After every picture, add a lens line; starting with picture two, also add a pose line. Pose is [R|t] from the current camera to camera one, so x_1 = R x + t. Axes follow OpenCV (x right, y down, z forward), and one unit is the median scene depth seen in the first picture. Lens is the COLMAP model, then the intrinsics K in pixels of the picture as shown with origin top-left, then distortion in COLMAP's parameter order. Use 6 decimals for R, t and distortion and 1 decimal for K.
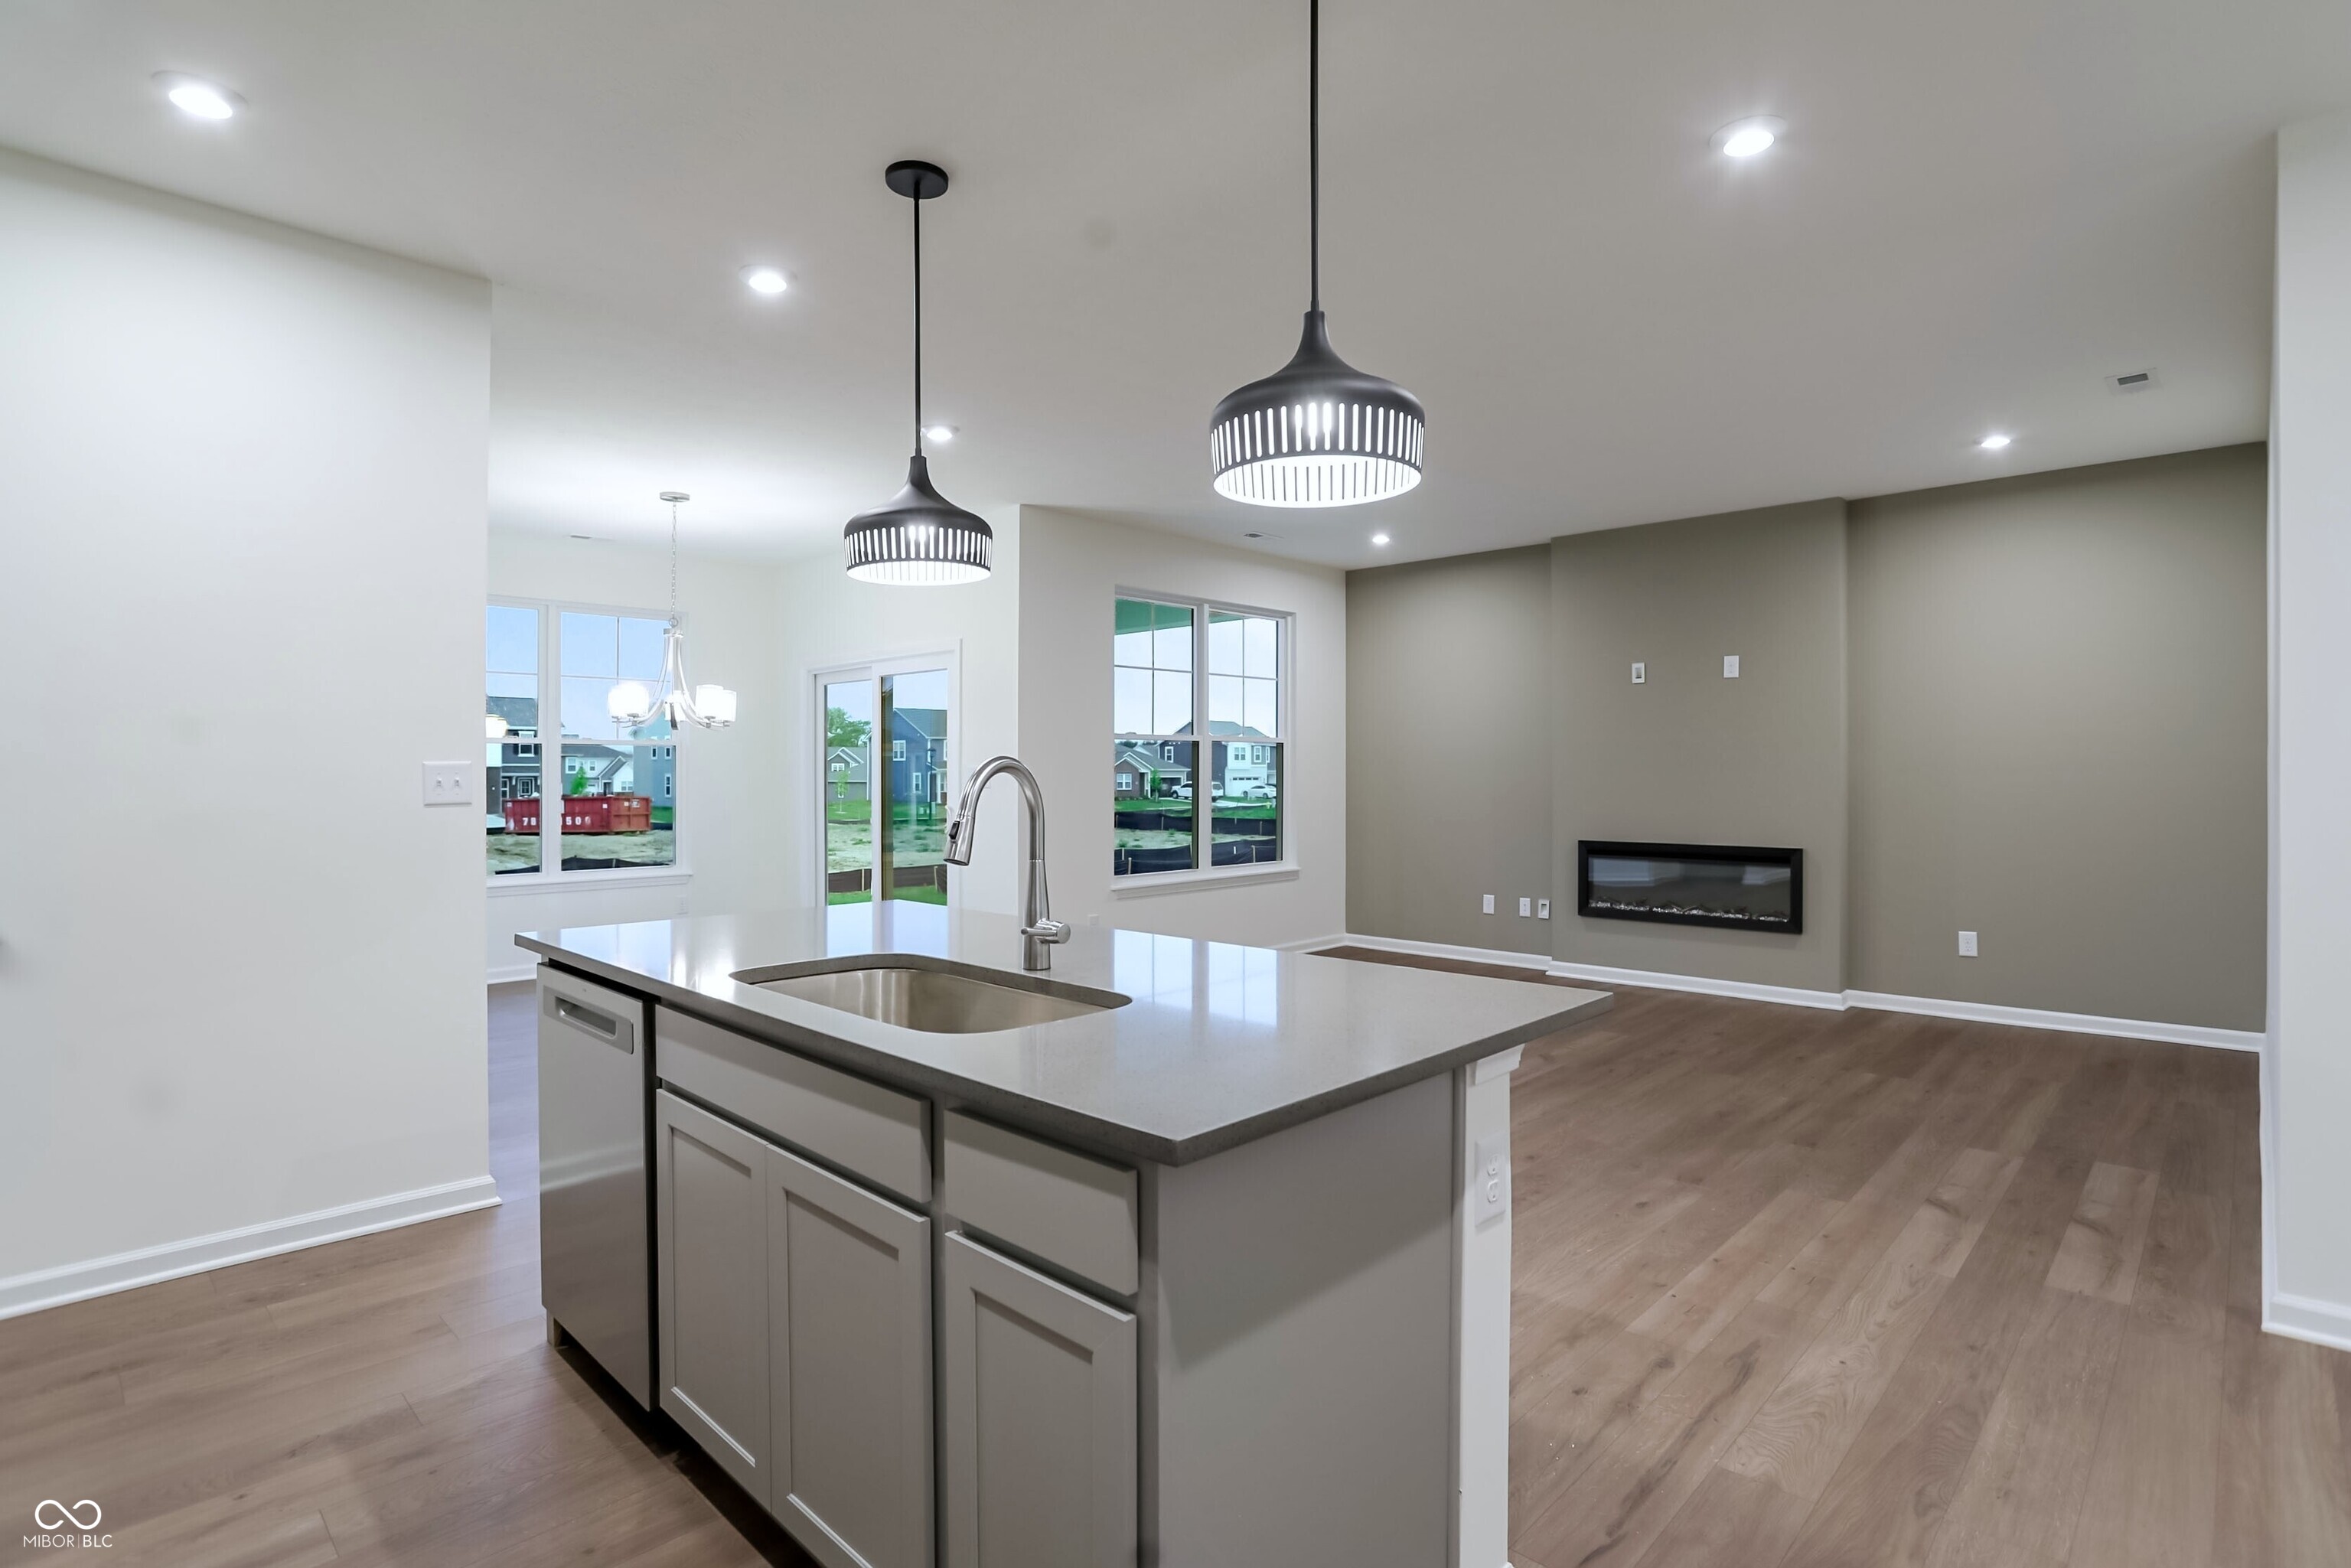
lens RADIAL K [[1161.8, 0, 1185.3], [0, 1161.8, 805.5], [0, 0, 1]] dist [-0.051360, 0.016963]
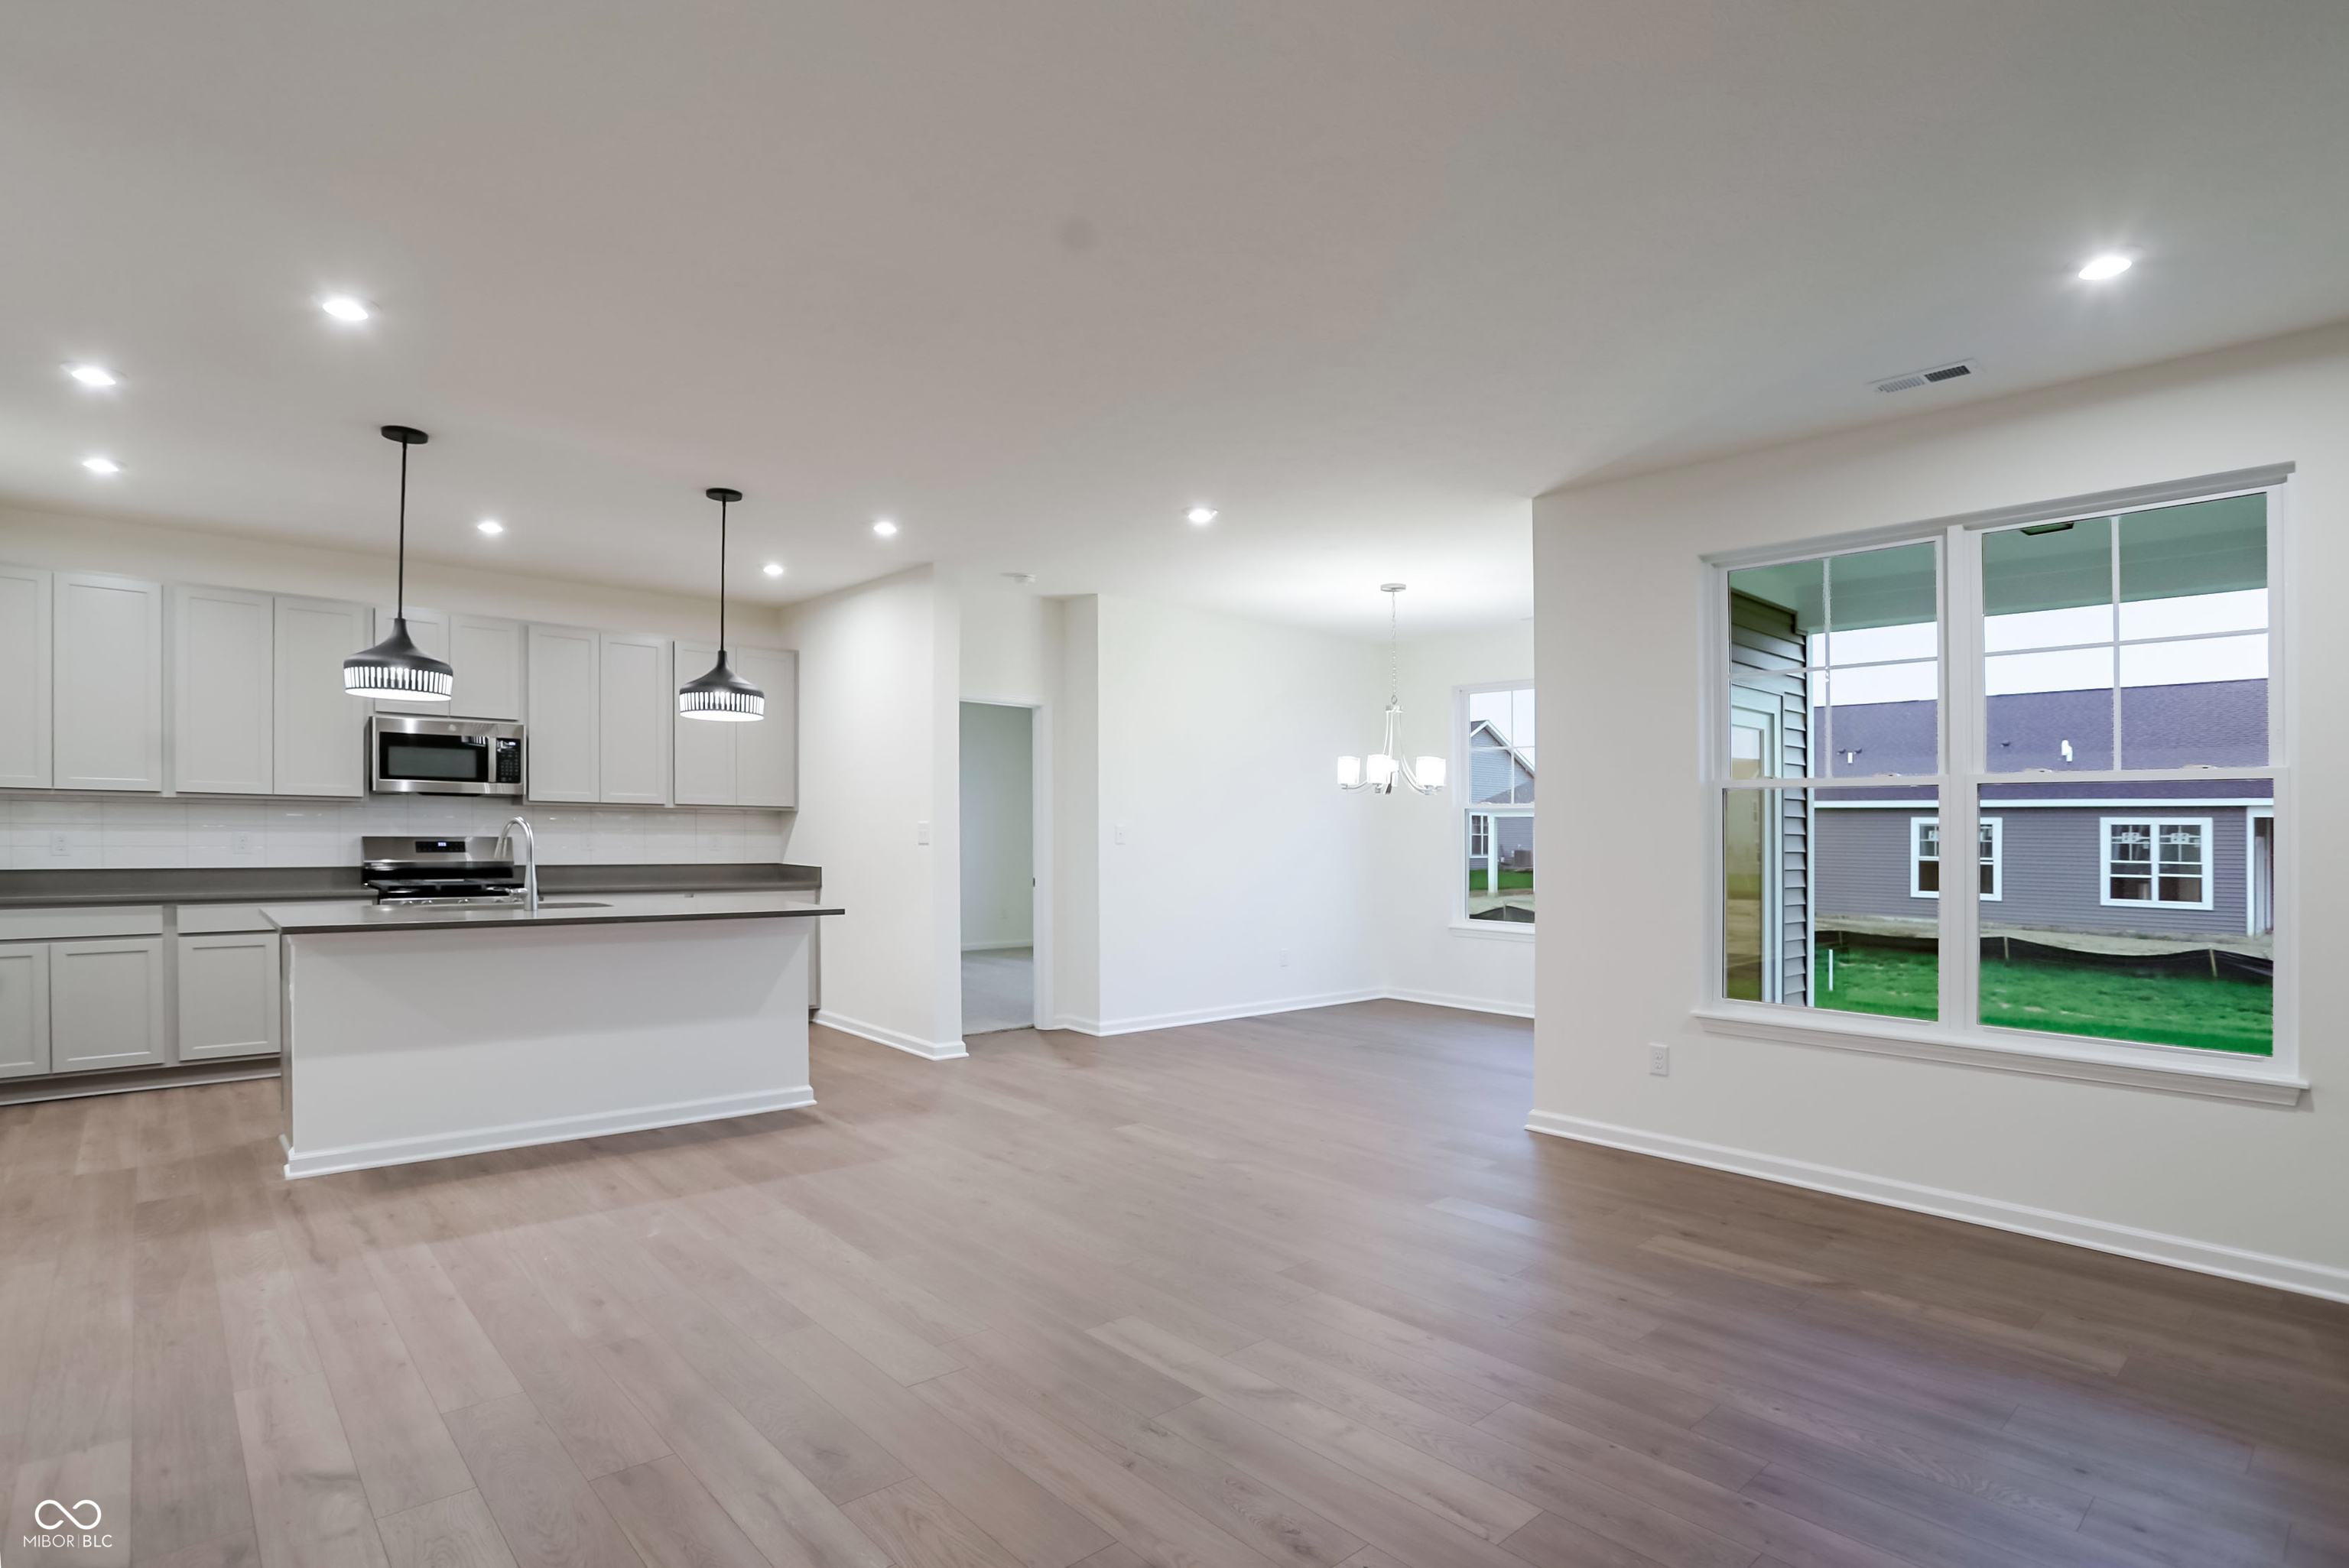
lens RADIAL K [[1160.7, 0, 1139.6], [0, 1160.7, 850.3], [0, 0, 1]] dist [-0.051360, 0.016963]
pose [[-0.087666, 0.020344, -0.995942, 0.662874], [-0.040779, 0.998880, 0.023993, -0.026239], [0.995315, 0.042717, -0.086738, 0.787355]]
